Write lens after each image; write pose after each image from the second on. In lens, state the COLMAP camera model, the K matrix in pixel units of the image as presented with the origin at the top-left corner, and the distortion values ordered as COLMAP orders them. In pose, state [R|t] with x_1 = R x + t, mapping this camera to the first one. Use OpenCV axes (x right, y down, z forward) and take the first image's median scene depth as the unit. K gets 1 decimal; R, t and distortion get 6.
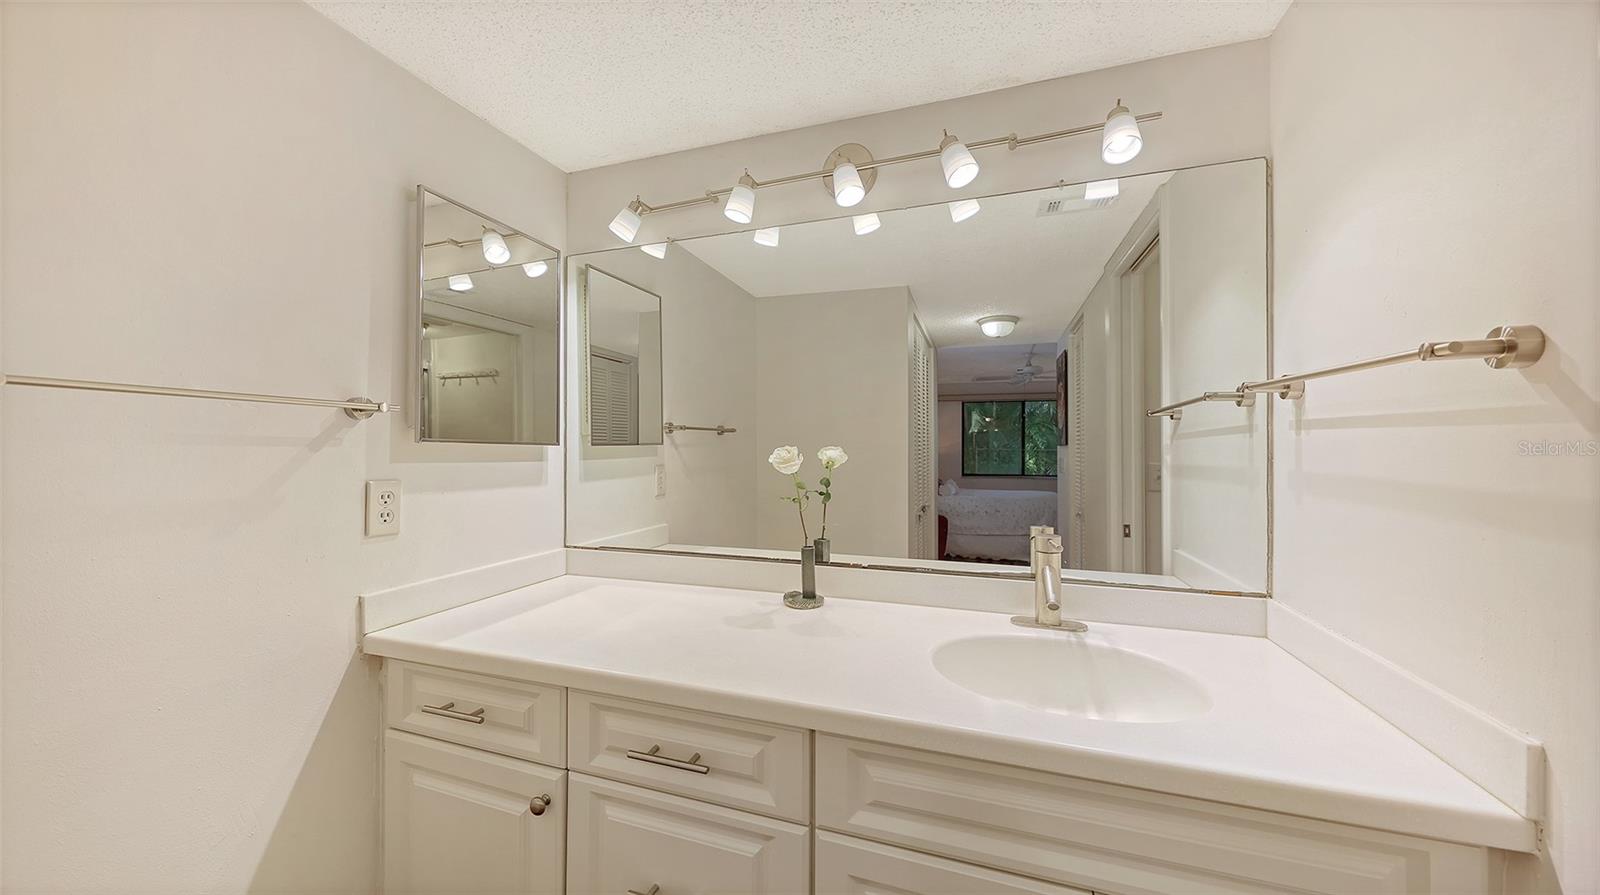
lens RADIAL K [[550.8, 0, 792.4], [0, 550.8, 447.1], [0, 0, 1]] dist [-0.000043, -0.001273]
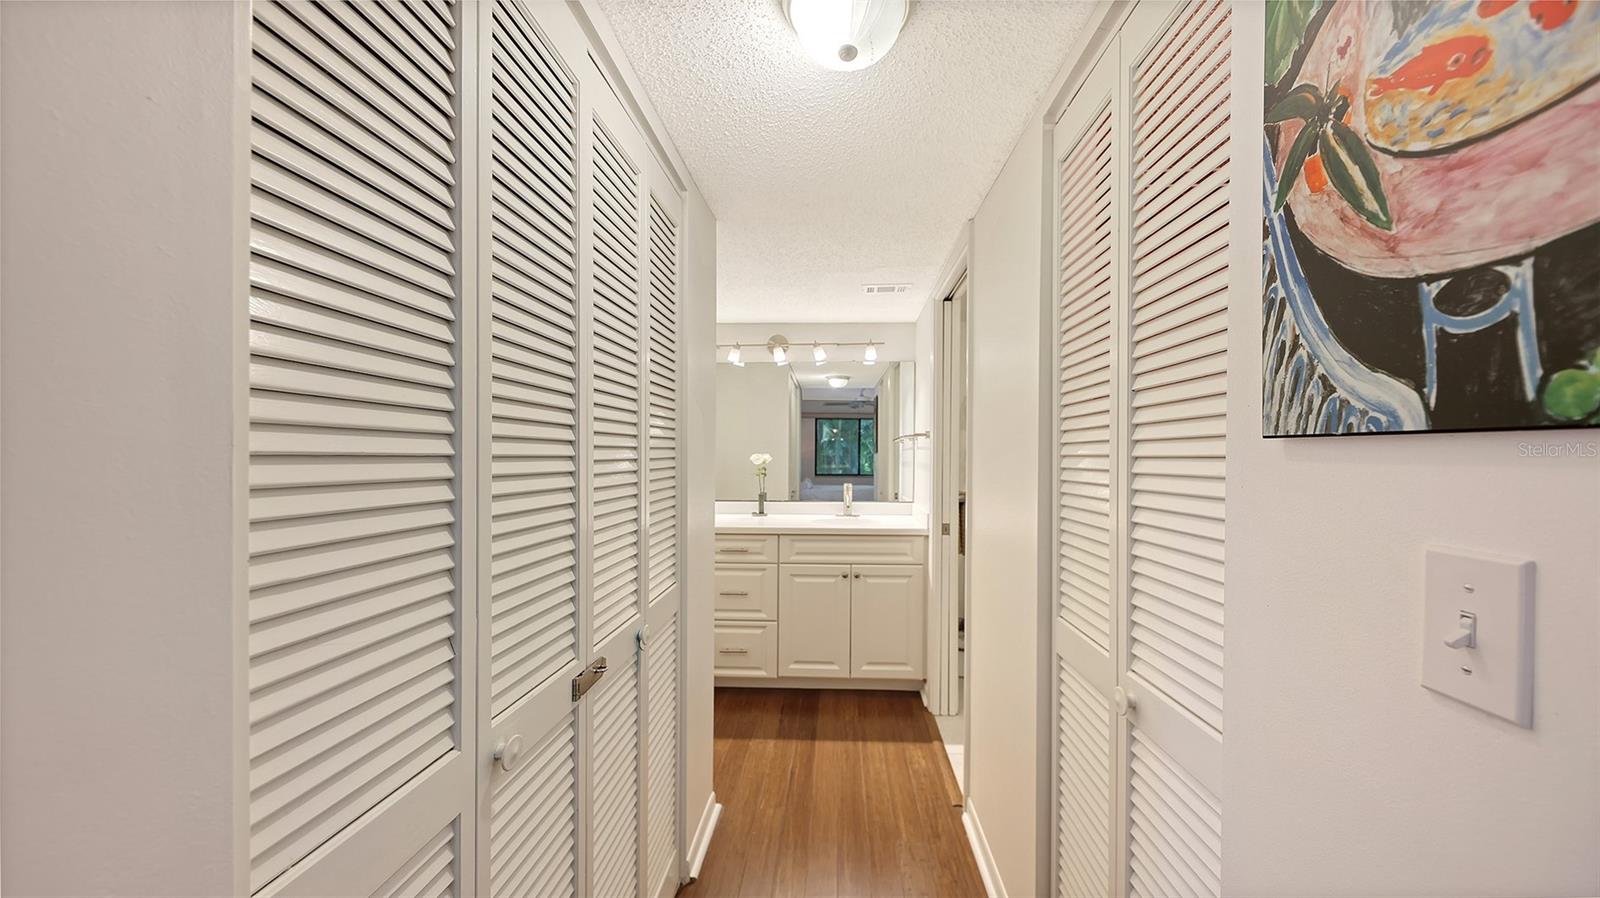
lens RADIAL K [[550.8, 0, 801.1], [0, 550.8, 459.3], [0, 0, 1]] dist [-0.000043, -0.001273]
pose [[0.961844, 0.003236, 0.273578, -0.499454], [-0.006721, 0.999908, 0.011802, -0.006509], [-0.273515, -0.013190, 0.961777, -1.513707]]
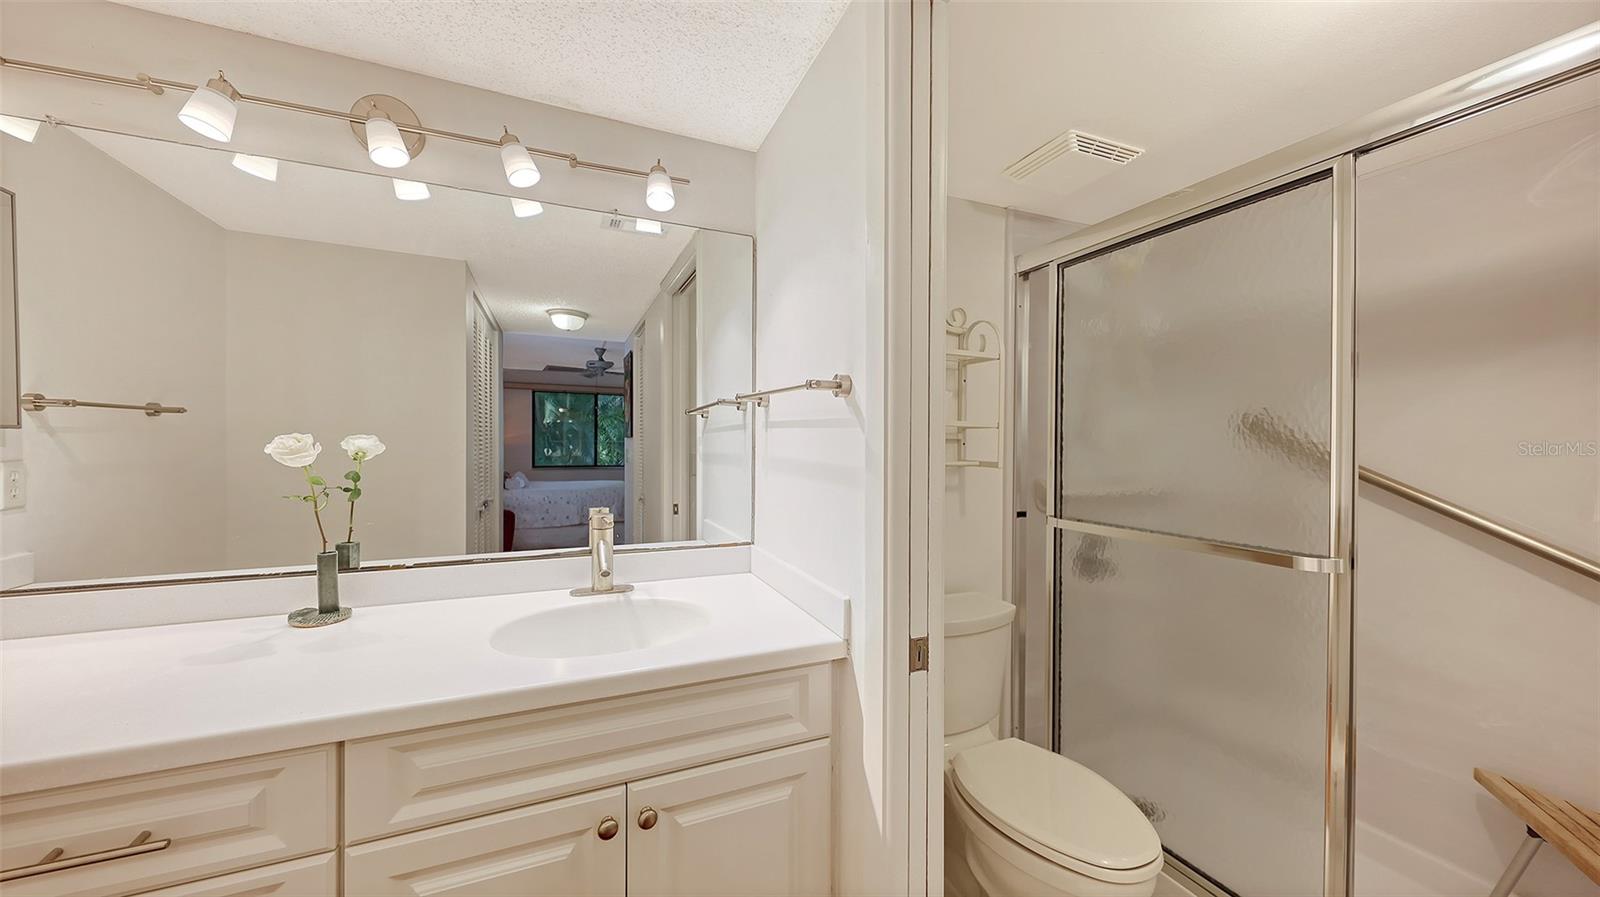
lens RADIAL K [[550.8, 0, 806.7], [0, 550.8, 448.2], [0, 0, 1]] dist [-0.000043, -0.001273]
pose [[0.726230, -0.002133, 0.687449, -0.018458], [-0.009901, 0.999859, 0.013562, 0.001333], [-0.687381, -0.016655, 0.726106, -0.122824]]
